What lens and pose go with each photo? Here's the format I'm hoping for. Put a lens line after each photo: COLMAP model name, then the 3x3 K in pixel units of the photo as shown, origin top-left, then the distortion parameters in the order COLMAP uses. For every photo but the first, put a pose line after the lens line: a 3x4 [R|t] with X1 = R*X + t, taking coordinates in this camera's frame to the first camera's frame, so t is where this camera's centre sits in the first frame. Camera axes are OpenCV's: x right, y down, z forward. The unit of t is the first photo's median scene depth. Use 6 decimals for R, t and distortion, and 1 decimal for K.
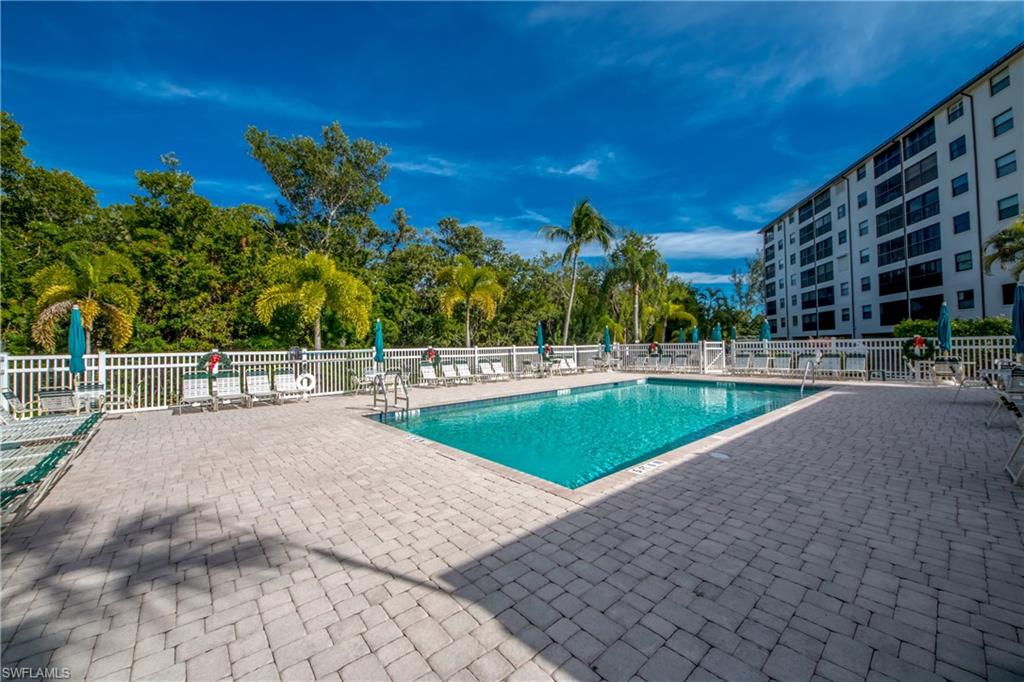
lens RADIAL K [[388.8, 0, 510.2], [0, 388.8, 343.4], [0, 0, 1]] dist [0.000434, -0.013546]
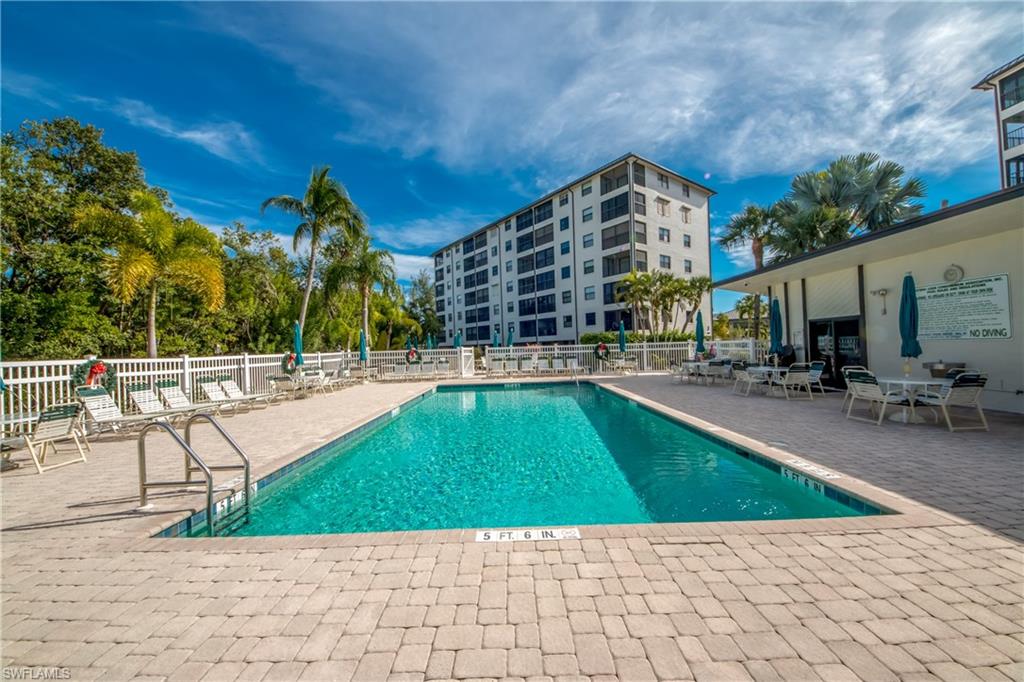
lens RADIAL K [[376.2, 0, 507.8], [0, 376.2, 348.6], [0, 0, 1]] dist [-0.014873, -0.000076]
pose [[0.622128, -0.000896, 0.782915, -0.143786], [0.011252, 0.999906, -0.007797, 0.004976], [-0.782834, 0.013660, 0.622080, 0.182063]]
